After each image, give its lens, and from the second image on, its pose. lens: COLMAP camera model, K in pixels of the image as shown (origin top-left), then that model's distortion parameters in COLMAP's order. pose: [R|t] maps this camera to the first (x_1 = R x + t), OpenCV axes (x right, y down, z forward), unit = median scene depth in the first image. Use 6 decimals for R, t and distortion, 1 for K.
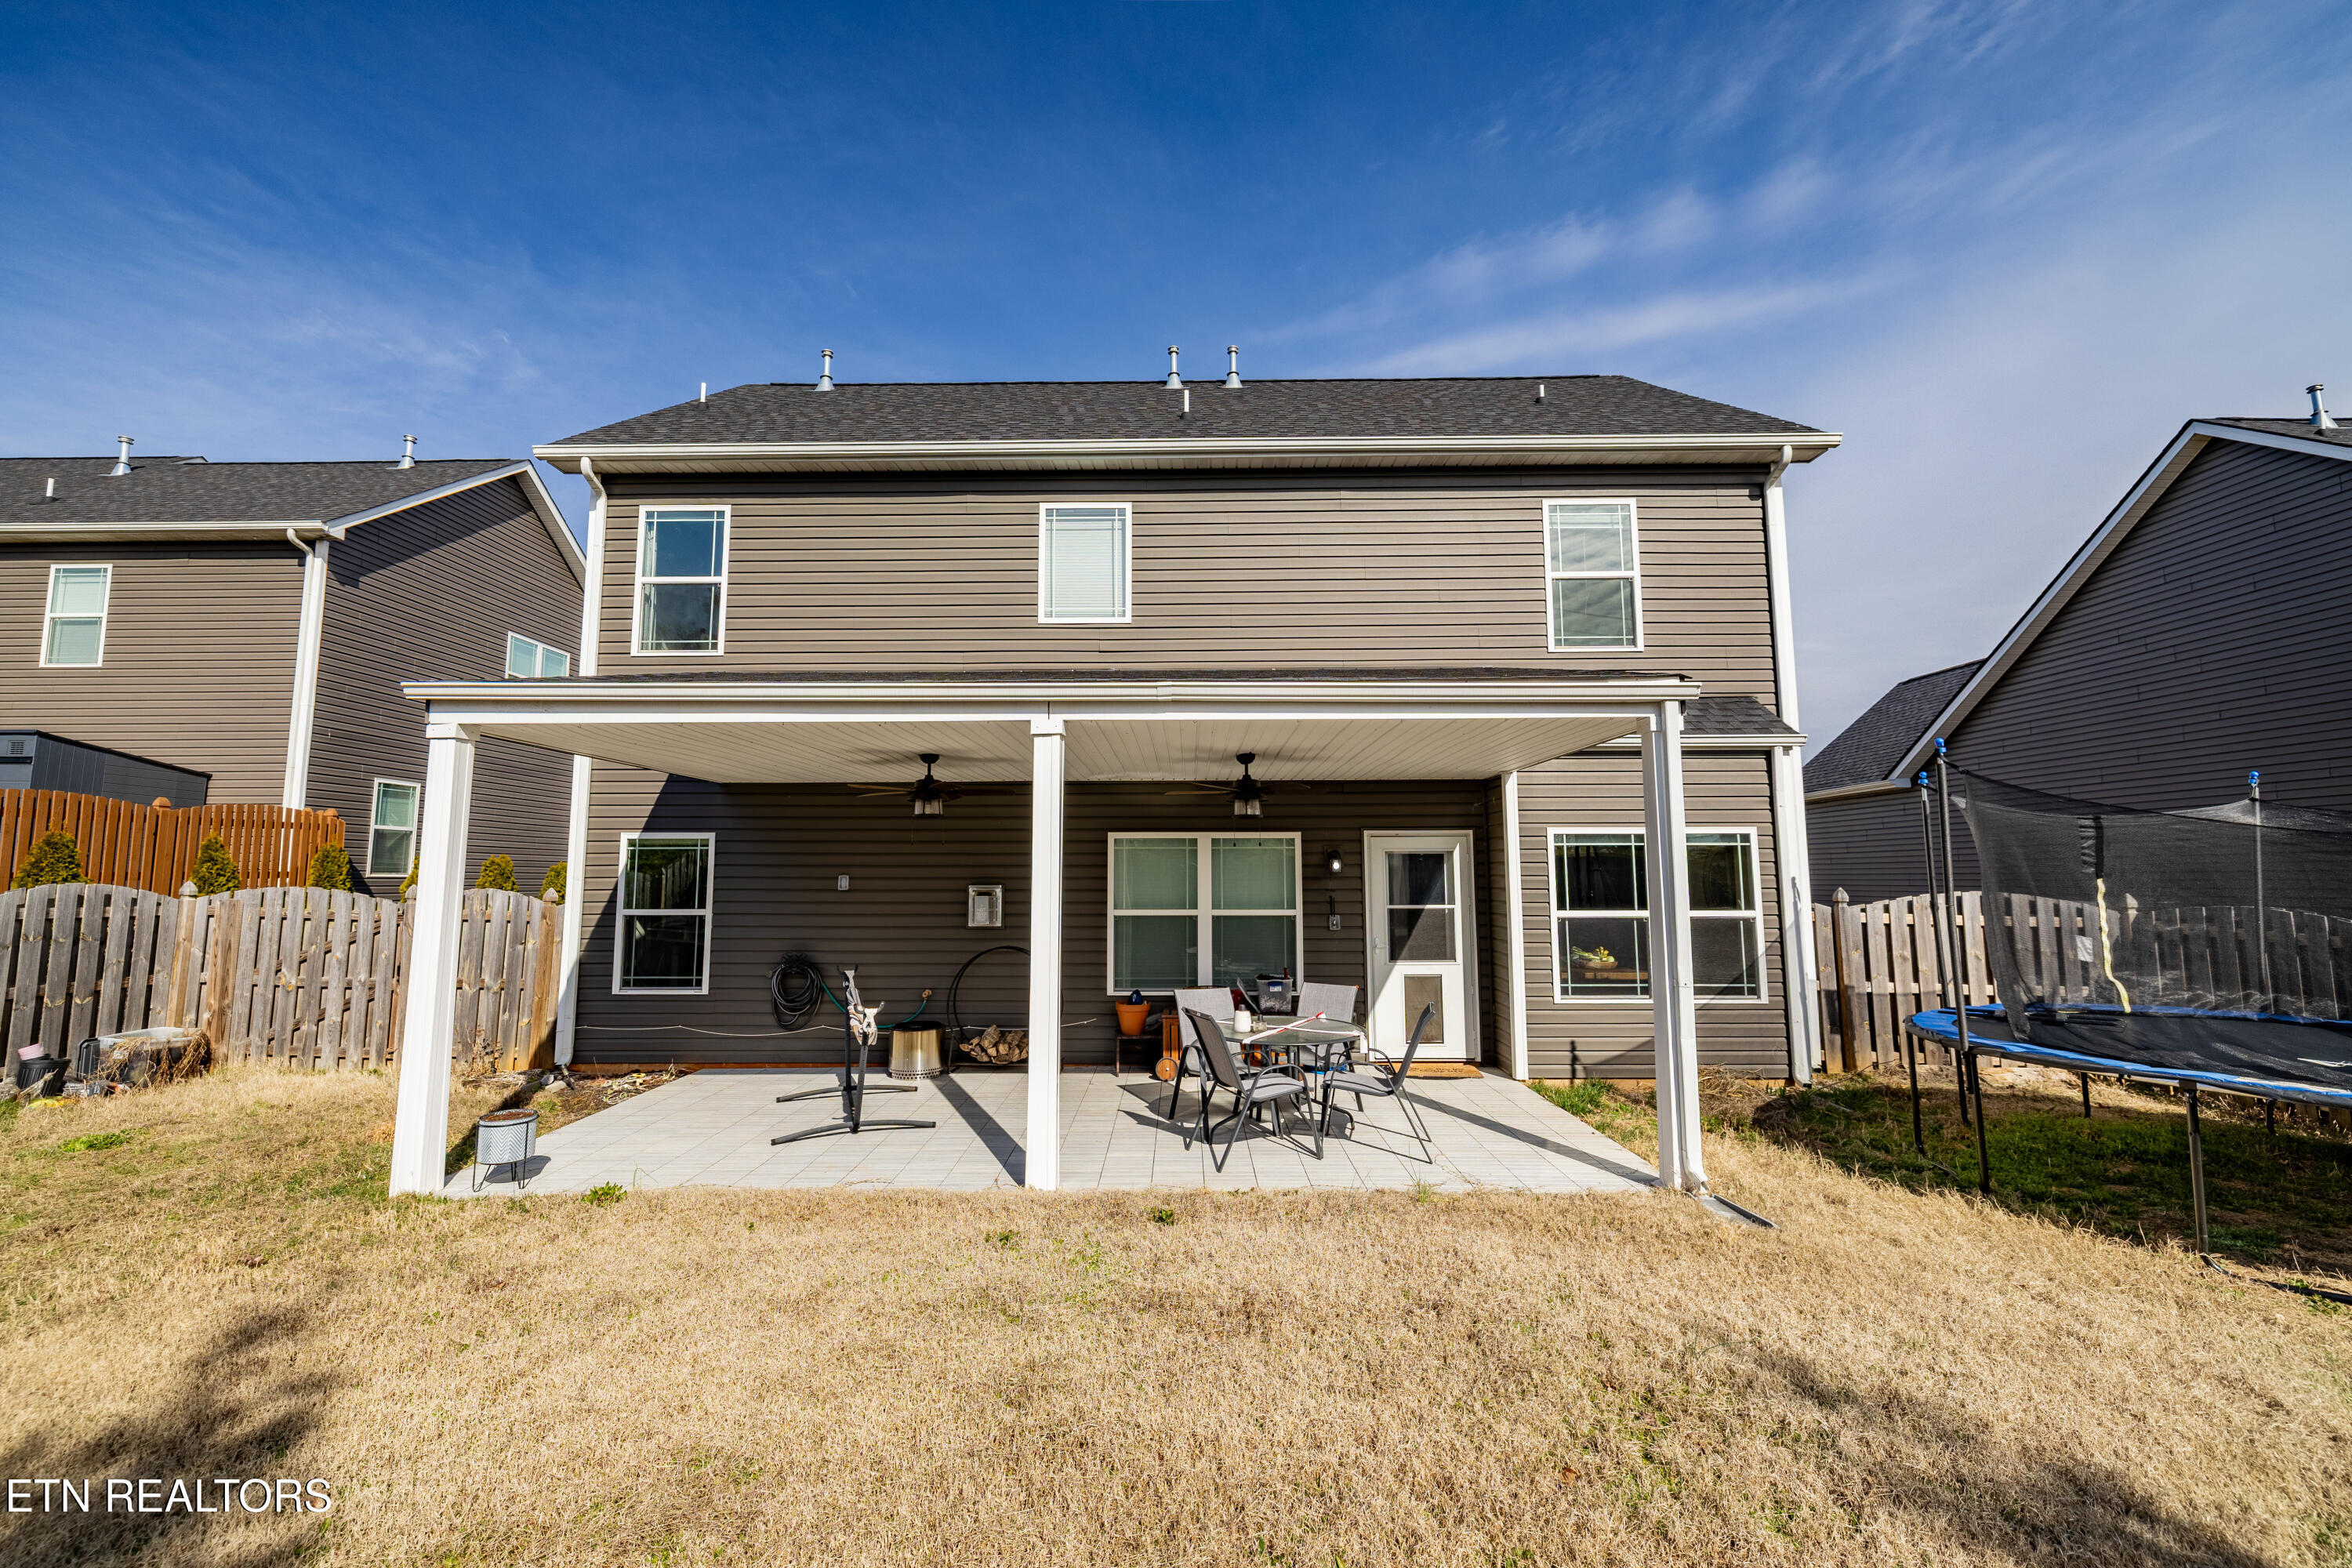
lens RADIAL K [[929.7, 0, 1172.9], [0, 929.7, 766.6], [0, 0, 1]] dist [-0.007525, 0.000348]
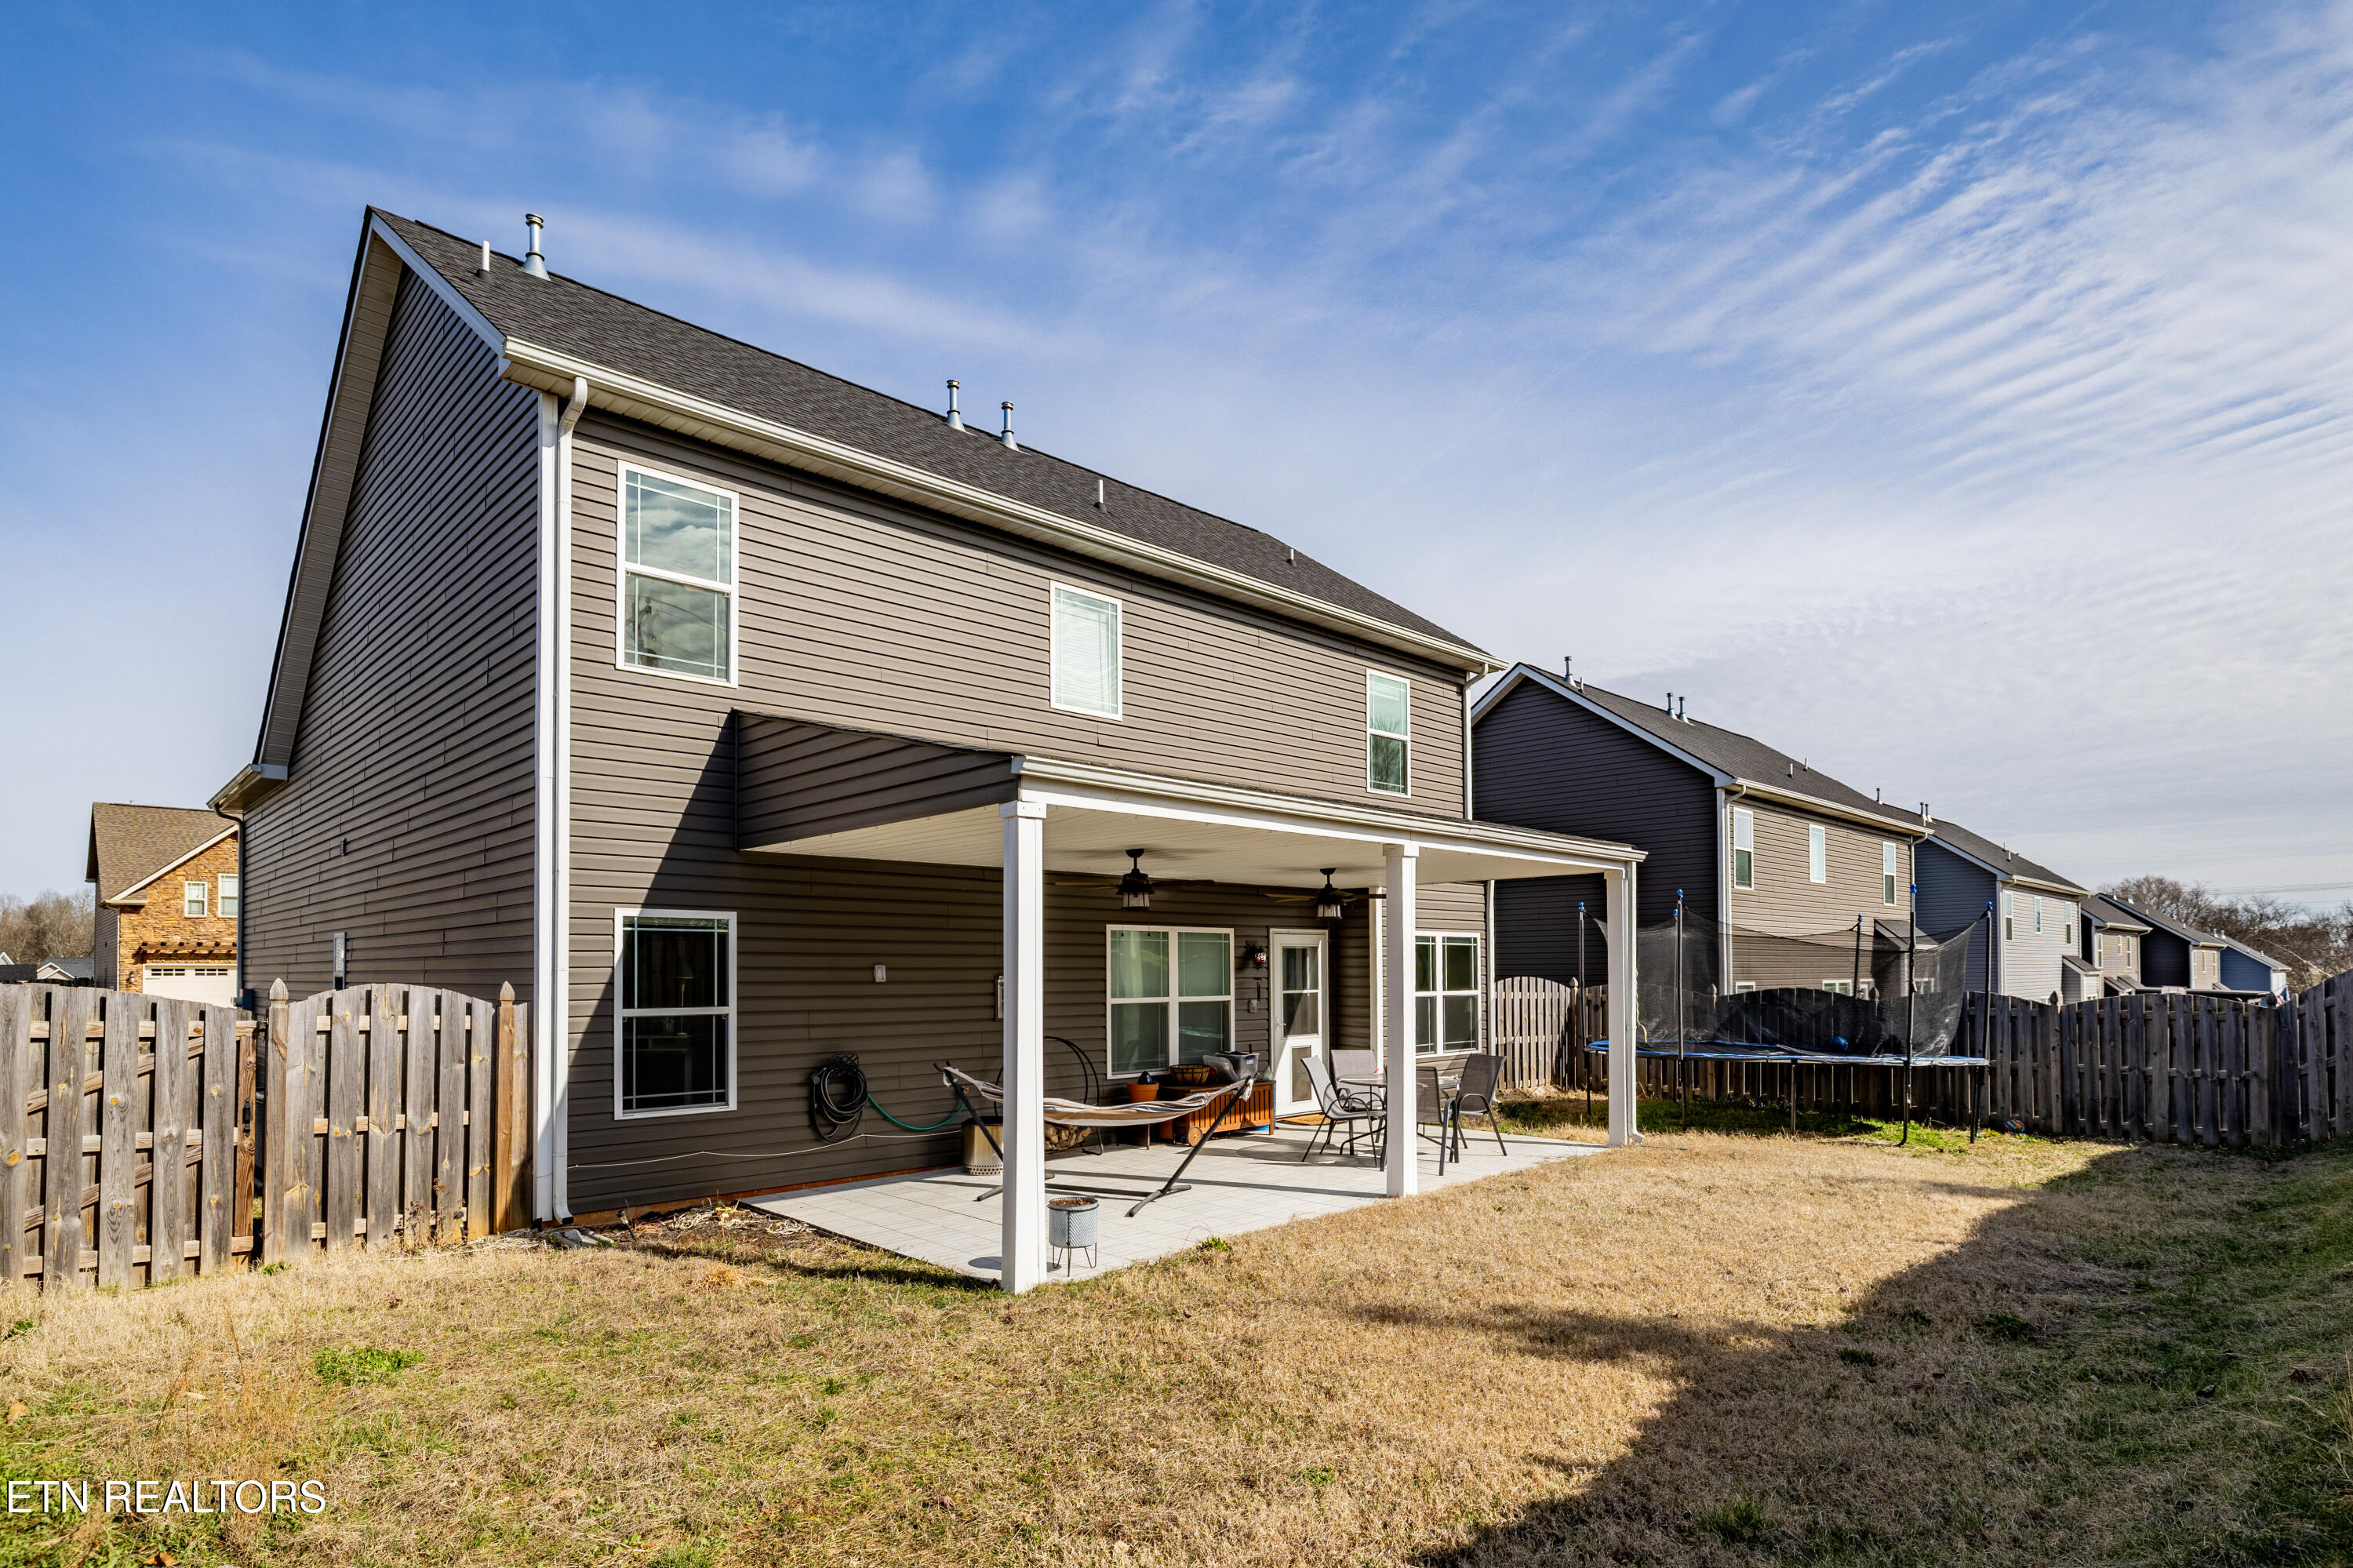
lens RADIAL K [[1239.9, 0, 1175.6], [0, 1239.9, 960.4], [0, 0, 1]] dist [0.003690, 0.000677]
pose [[0.703573, 0.005432, 0.710602, -0.995606], [-0.071090, 0.995492, 0.062777, 0.017930], [-0.707058, -0.094685, 0.700788, -0.027767]]
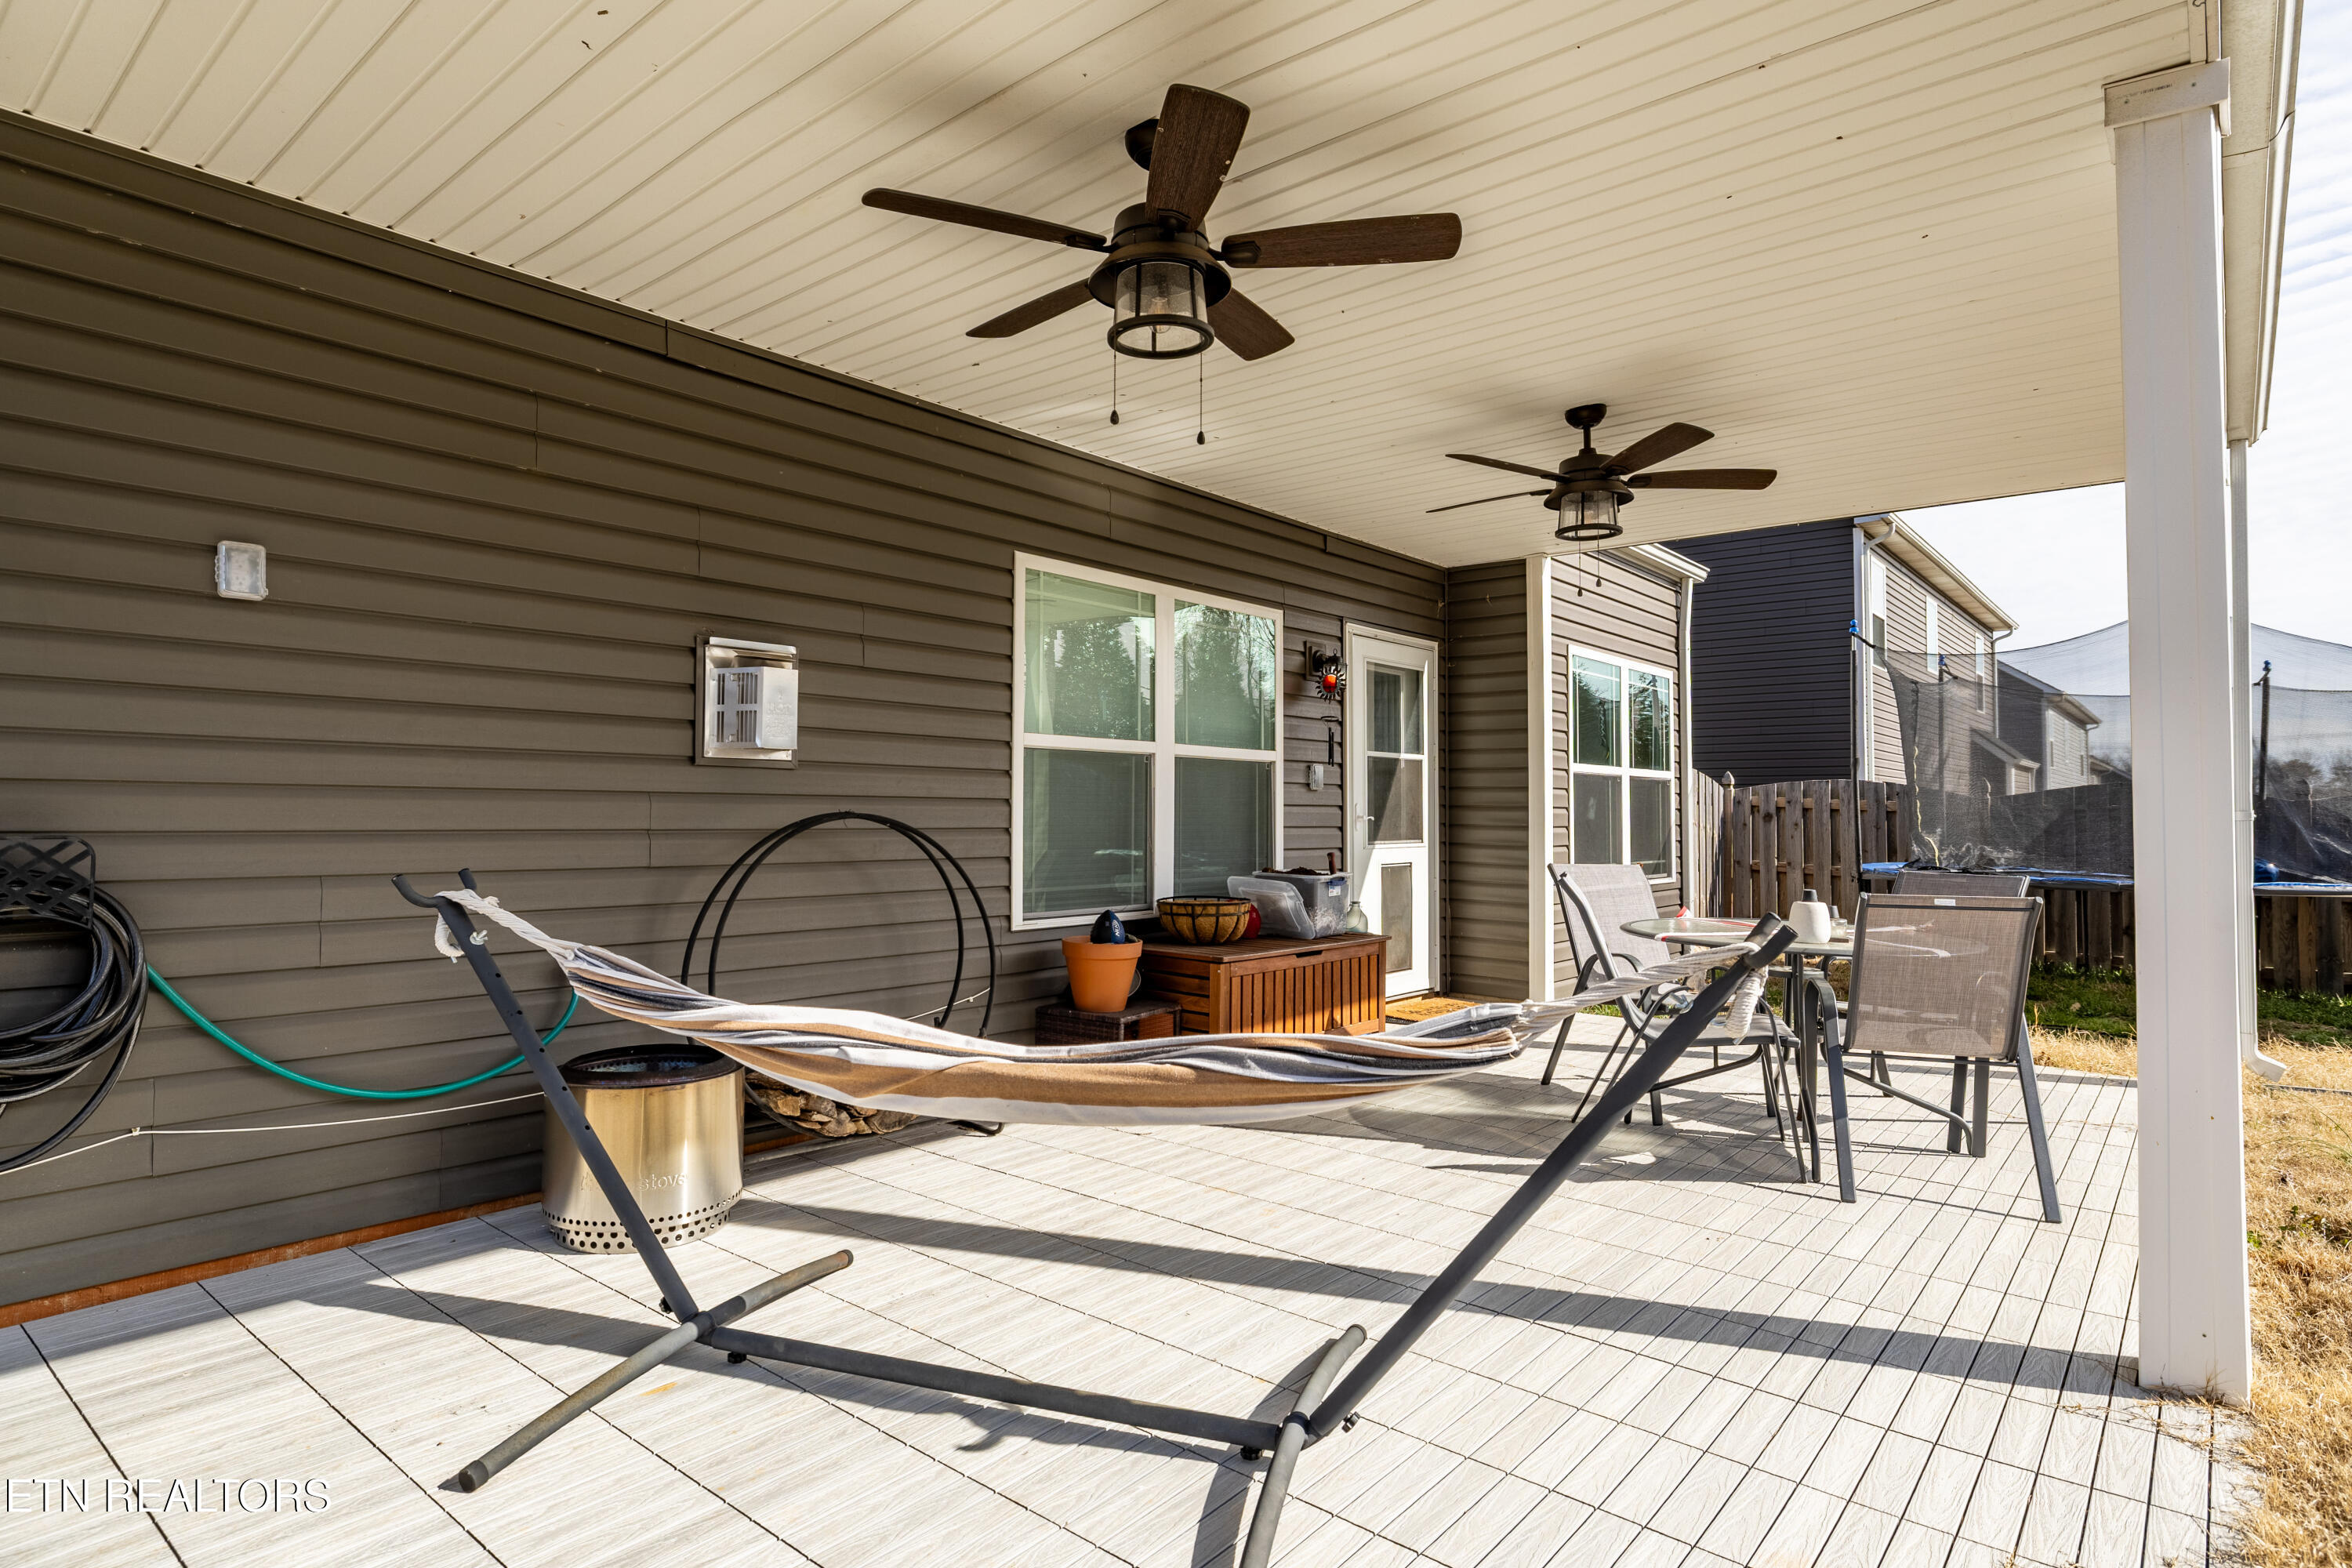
lens RADIAL K [[1239.3, 0, 1177.0], [0, 1239.3, 796.4], [0, 0, 1]] dist [0.003690, 0.000677]
pose [[0.637167, 0.018757, 0.770498, -0.453644], [-0.086519, 0.995126, 0.047321, 0.148104], [-0.765855, -0.096814, 0.635684, 0.572574]]
